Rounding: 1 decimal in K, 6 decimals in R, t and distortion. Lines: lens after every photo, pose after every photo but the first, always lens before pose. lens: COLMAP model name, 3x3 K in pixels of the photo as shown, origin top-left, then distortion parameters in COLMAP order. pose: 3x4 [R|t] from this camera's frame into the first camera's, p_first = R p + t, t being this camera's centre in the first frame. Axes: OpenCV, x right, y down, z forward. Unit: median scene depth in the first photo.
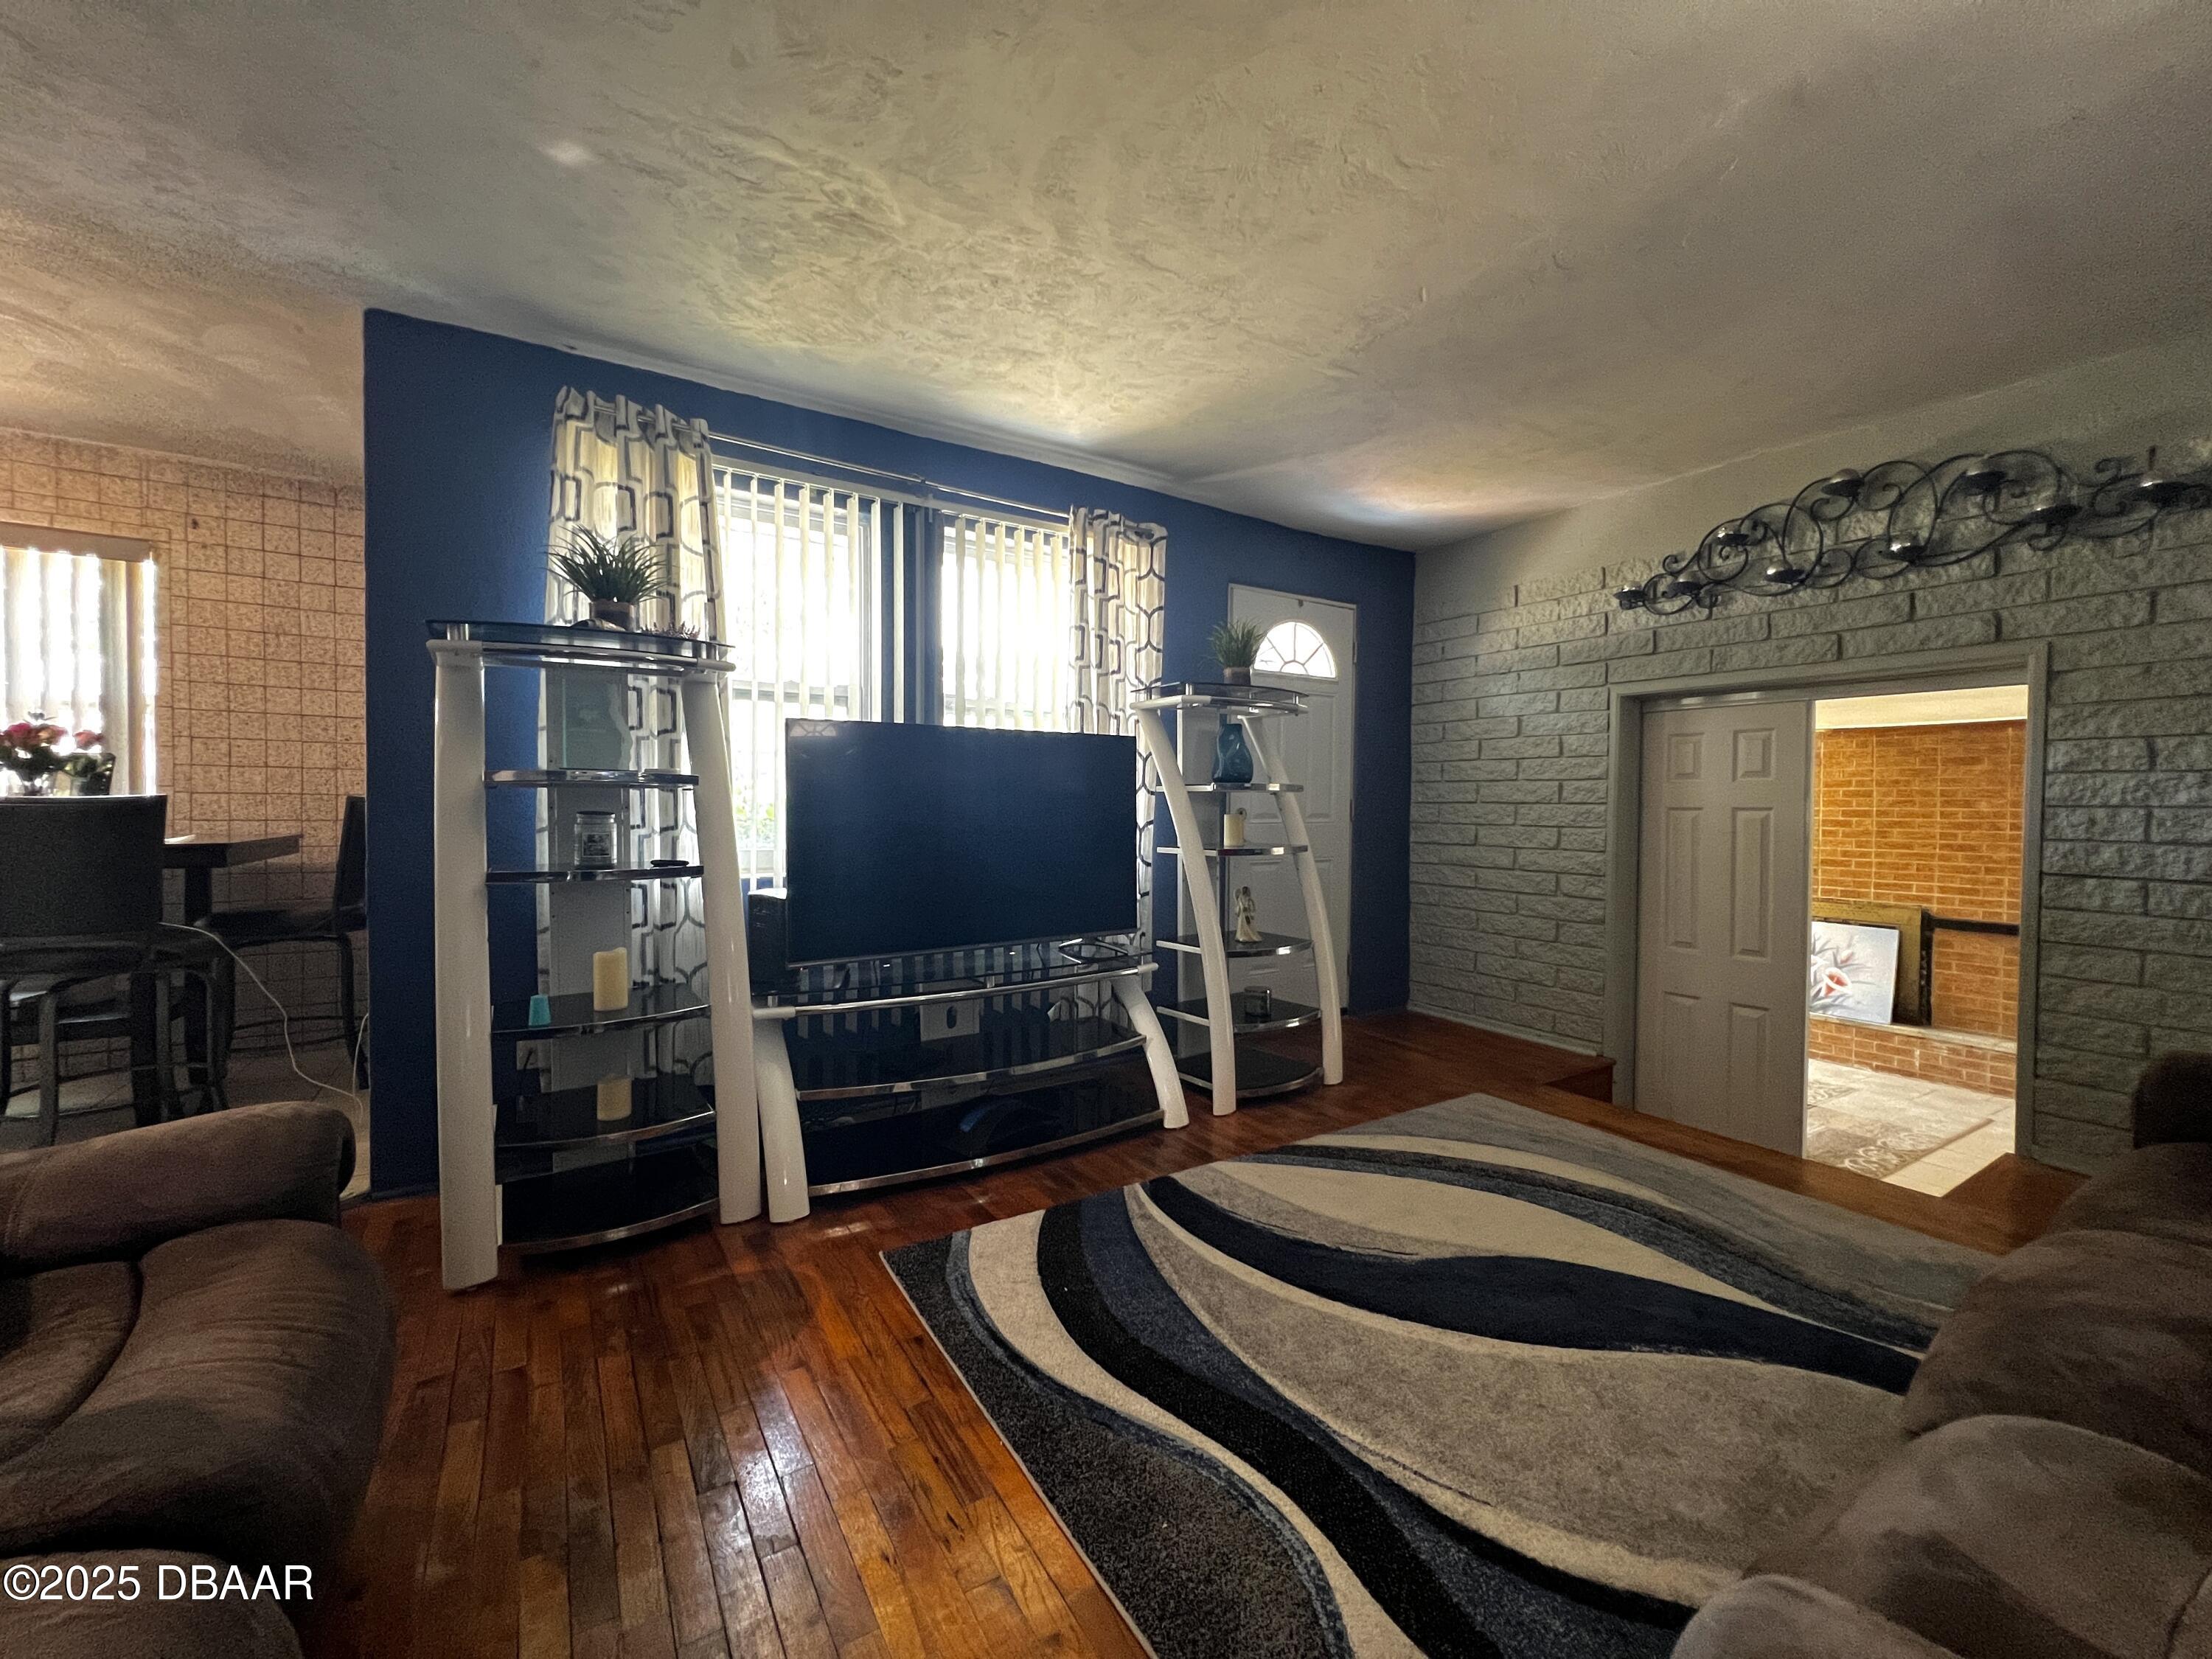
lens RADIAL K [[888.6, 0, 1103.6], [0, 888.6, 820.0], [0, 0, 1]] dist [0.000142, 0.000253]
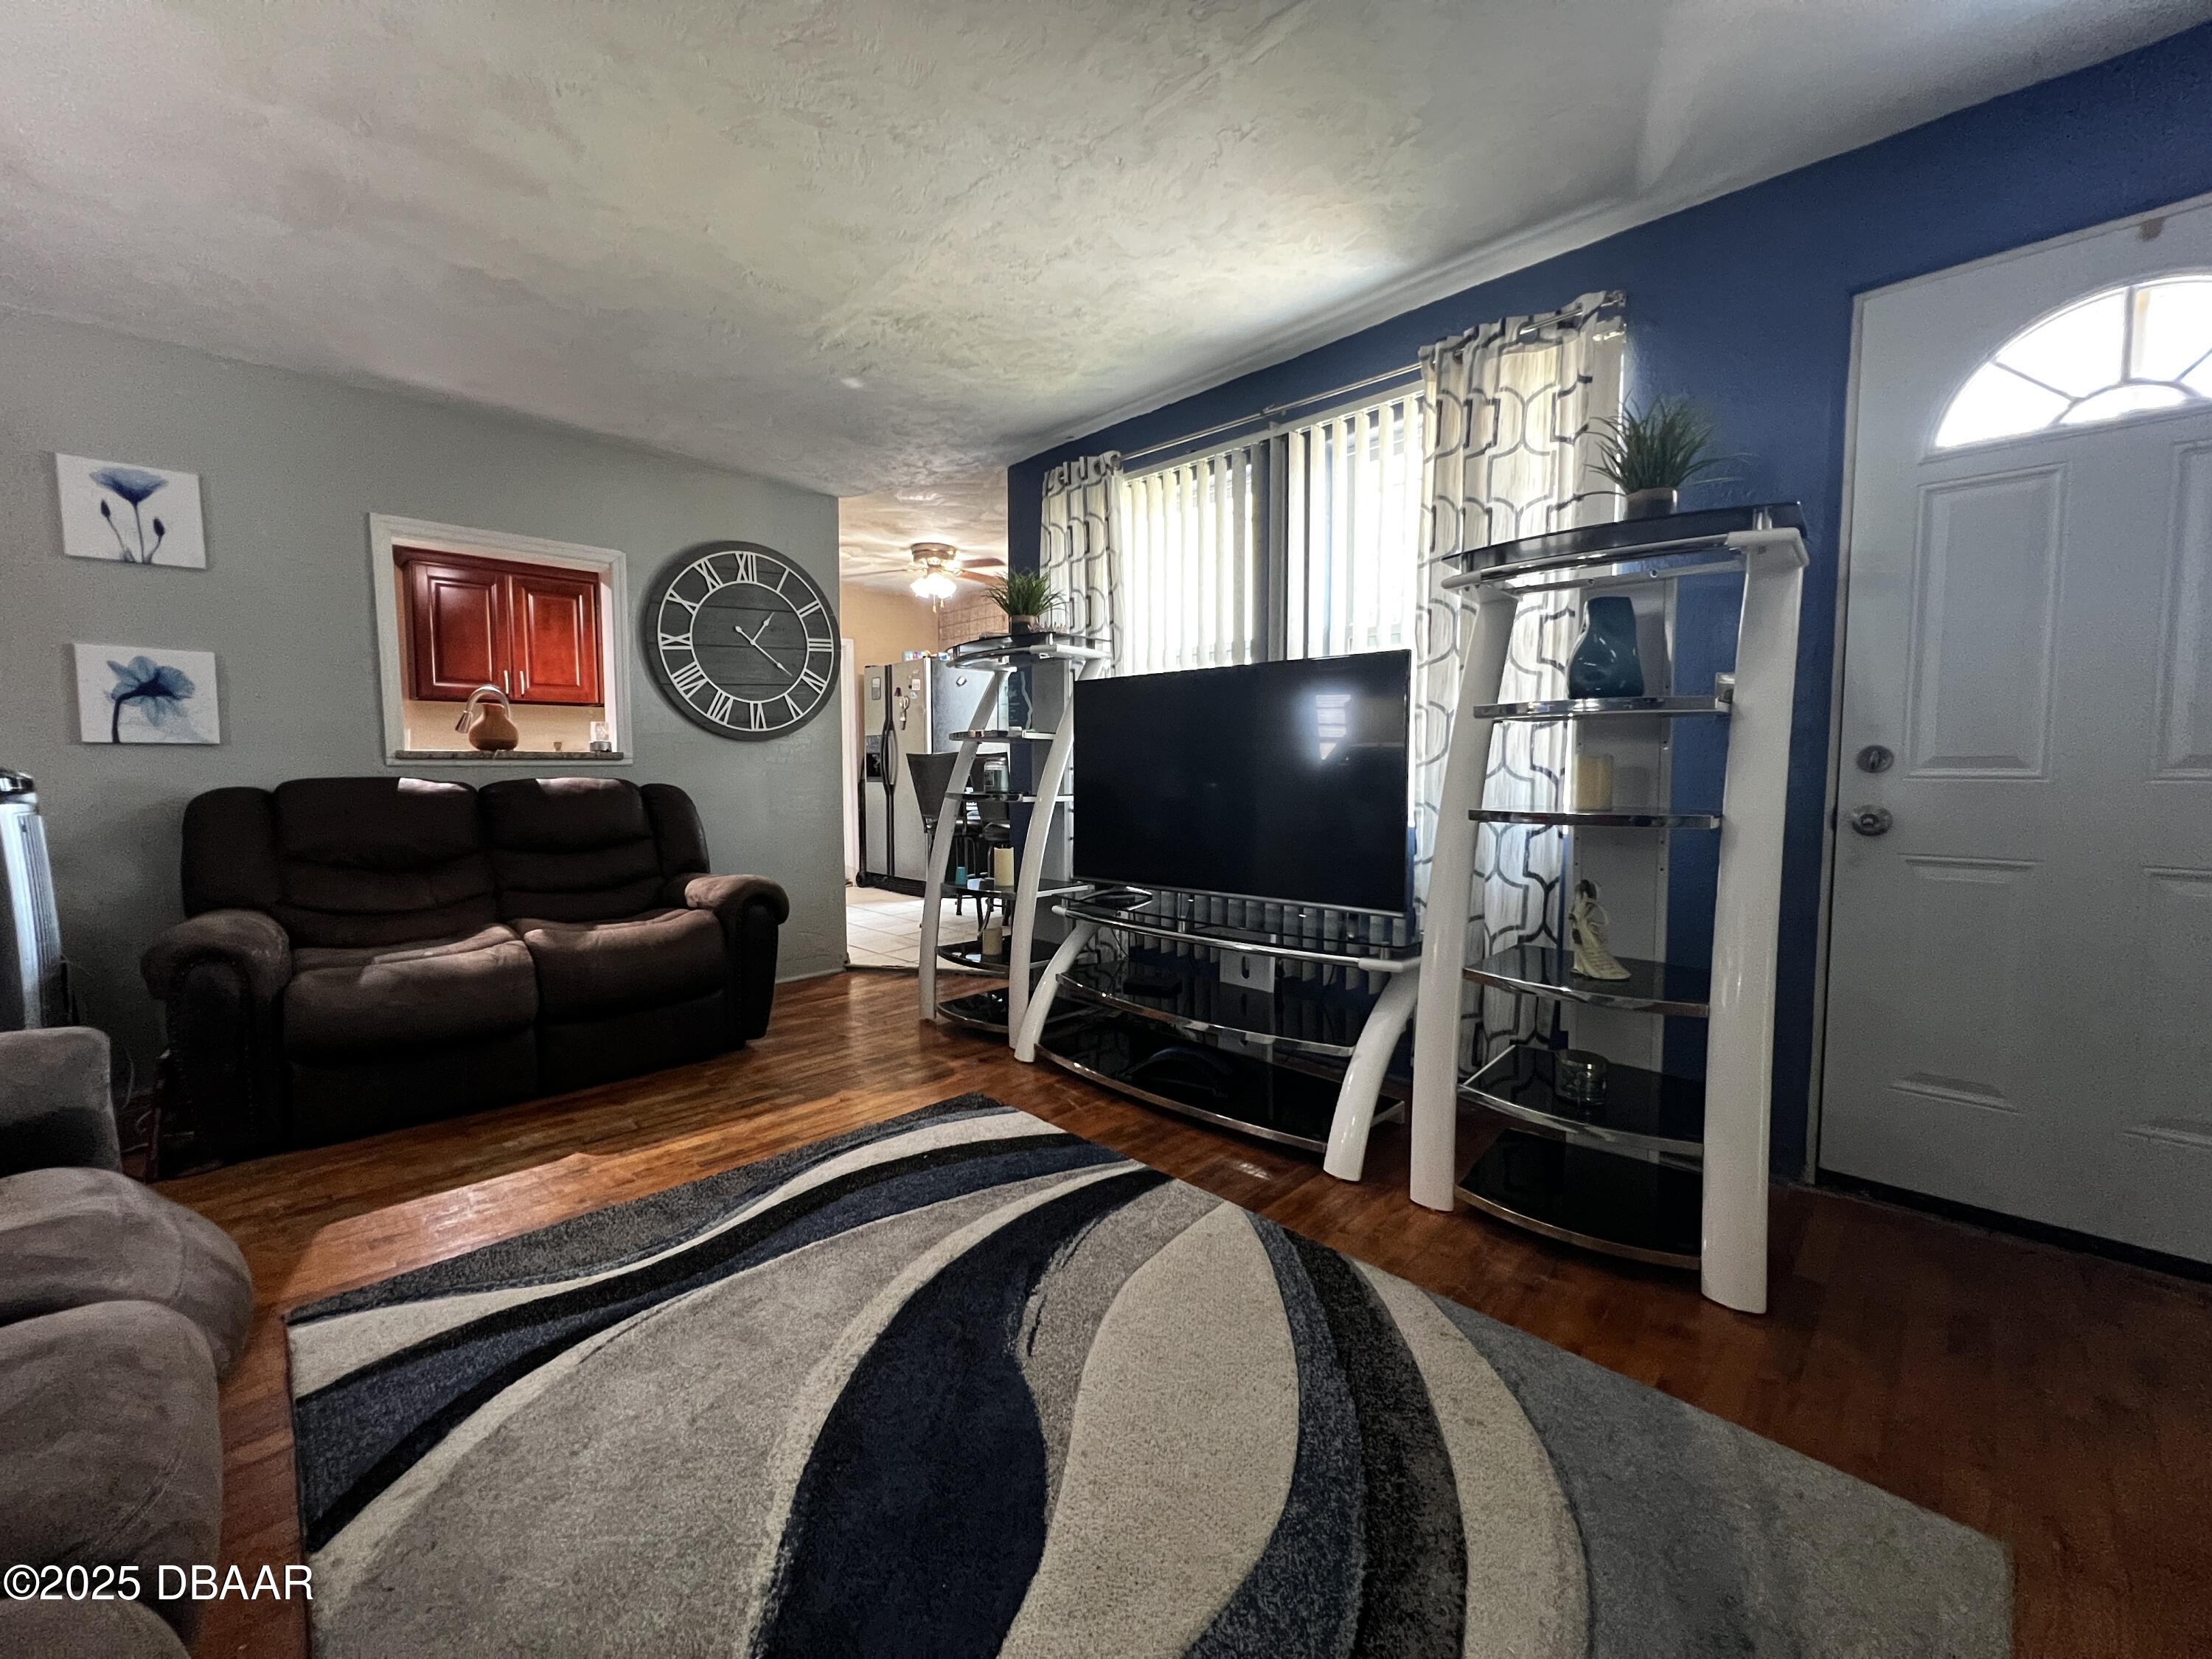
lens RADIAL K [[888.6, 0, 1103.6], [0, 888.6, 820.0], [0, 0, 1]] dist [0.000142, 0.000253]
pose [[0.215691, 0.056668, -0.974816, 0.782000], [-0.014838, 0.998390, 0.054755, 0.010162], [0.976349, 0.002654, 0.216184, 0.674126]]
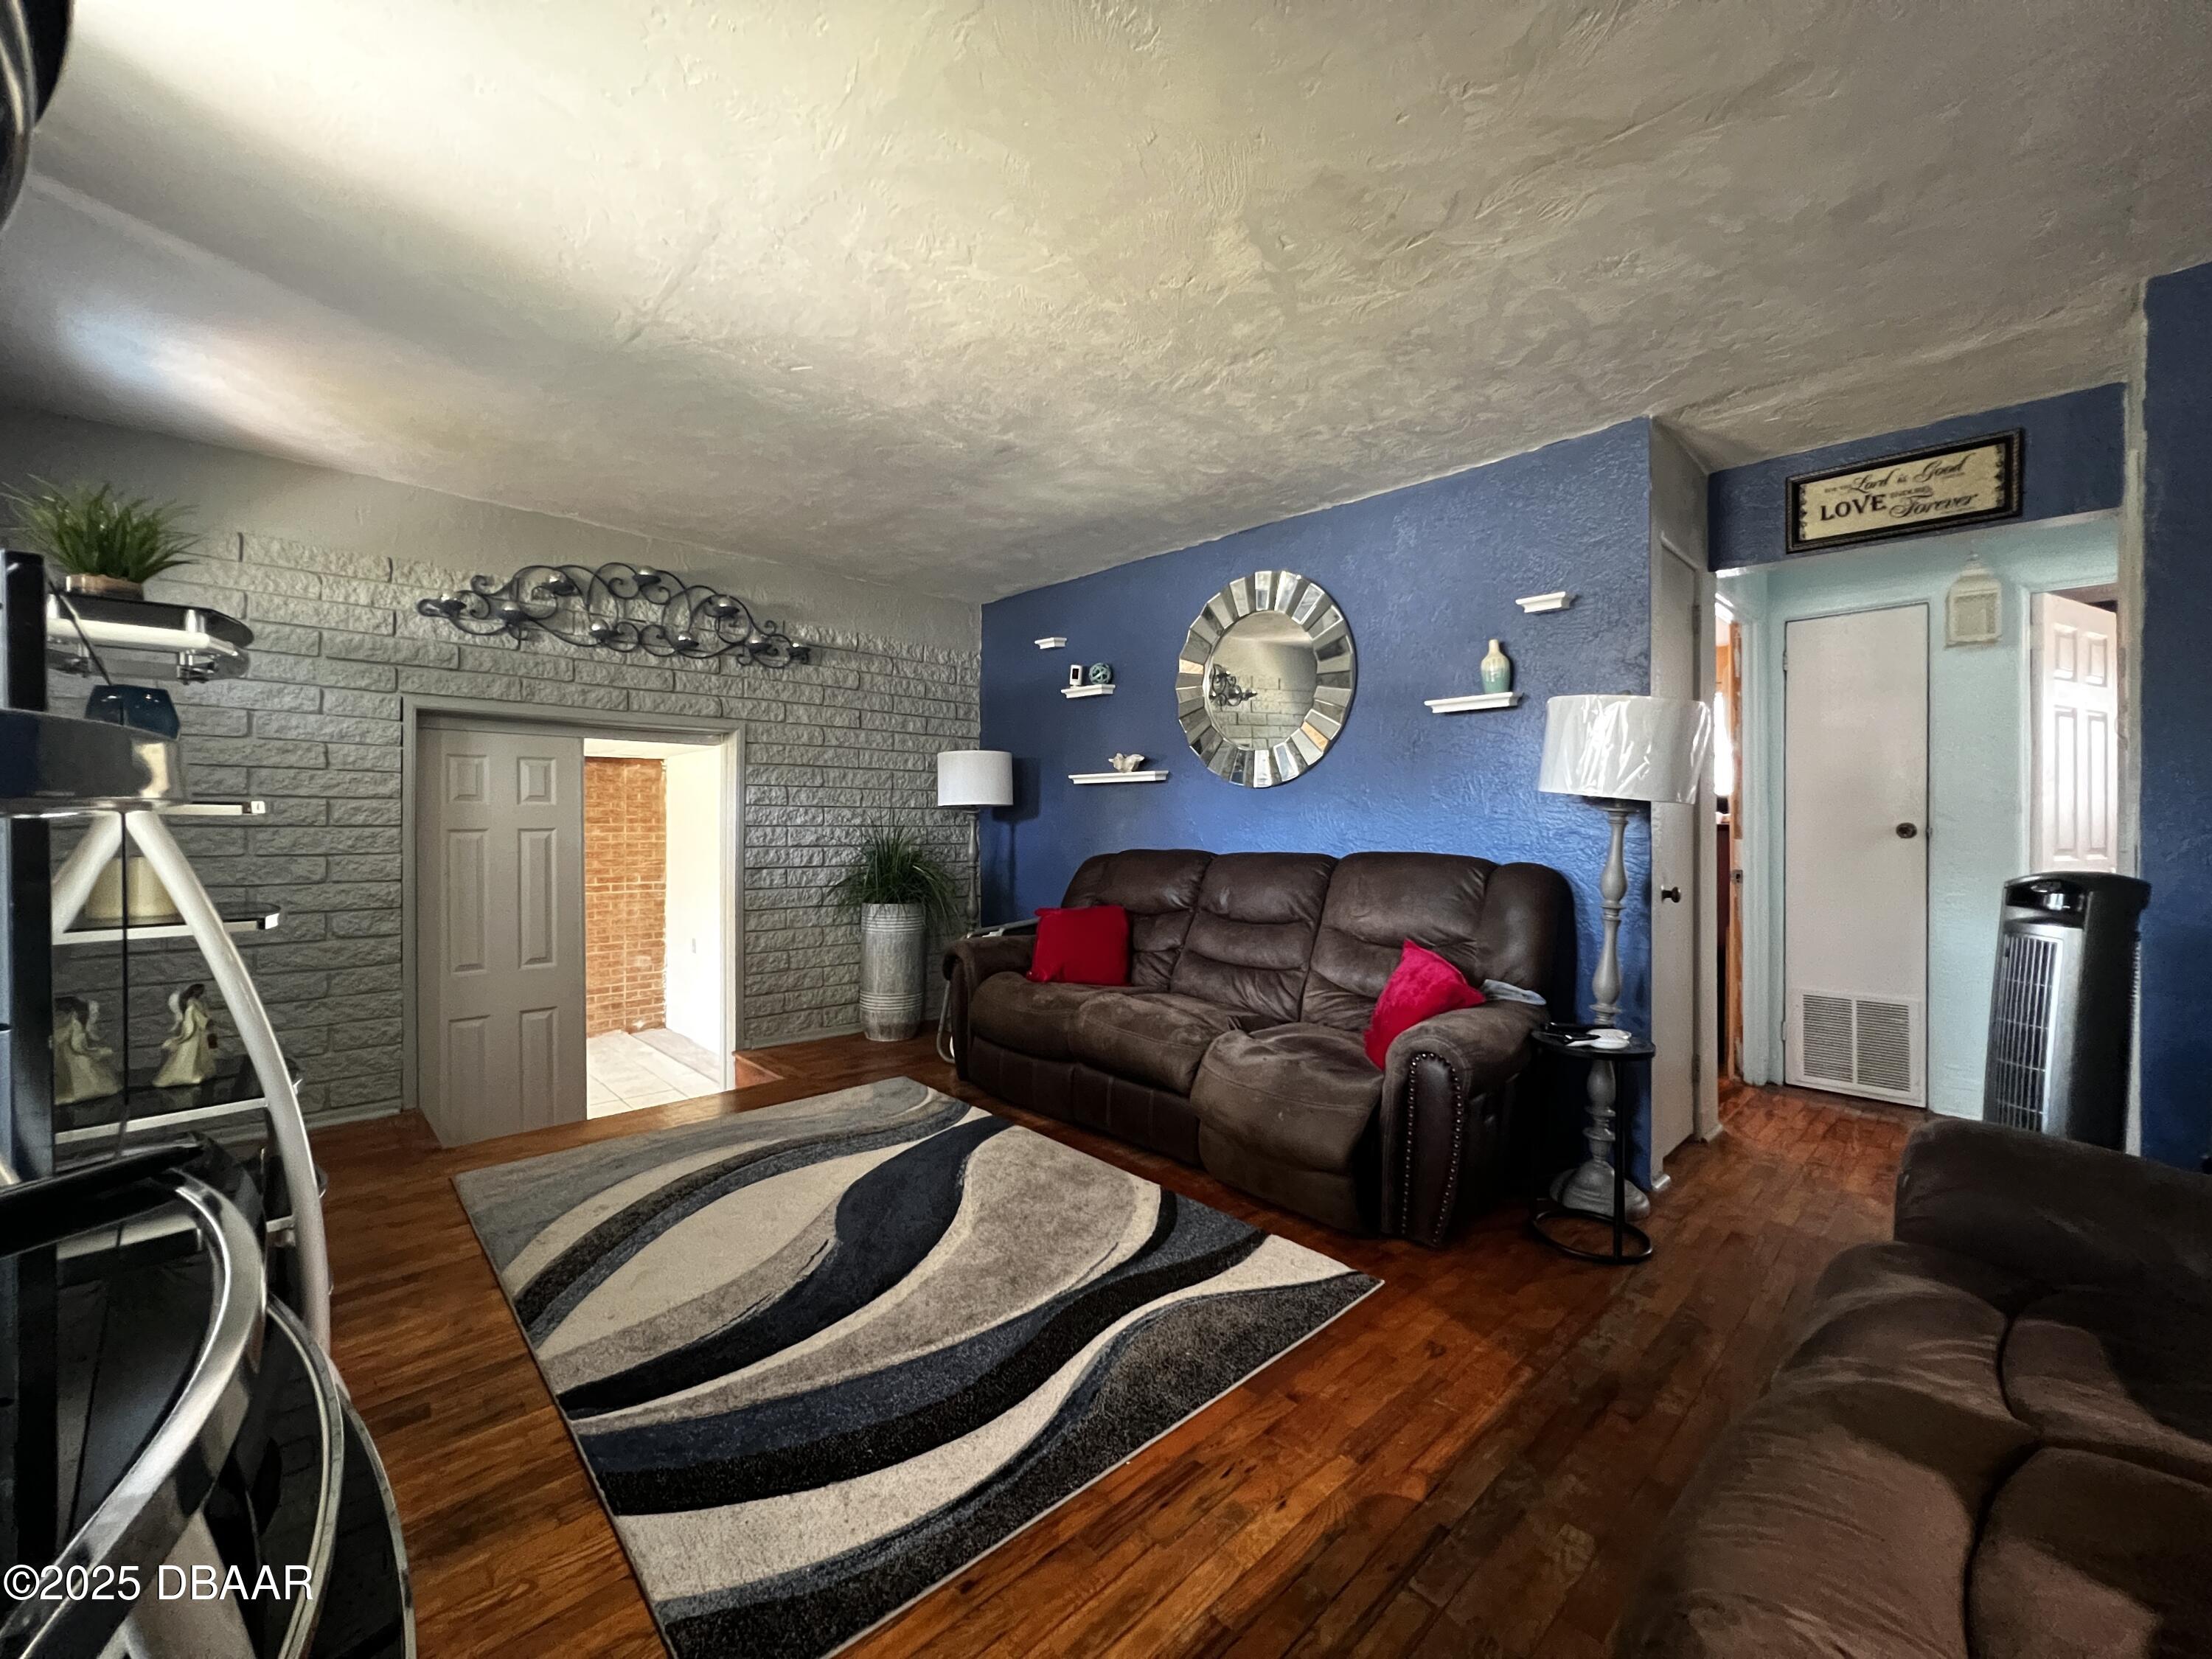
lens RADIAL K [[888.6, 0, 1103.6], [0, 888.6, 820.0], [0, 0, 1]] dist [0.000142, 0.000253]
pose [[-0.194080, -0.005718, 0.980969, -0.597814], [0.014785, 0.999852, 0.008753, -0.029617], [-0.980874, 0.016202, -0.193967, 0.650074]]
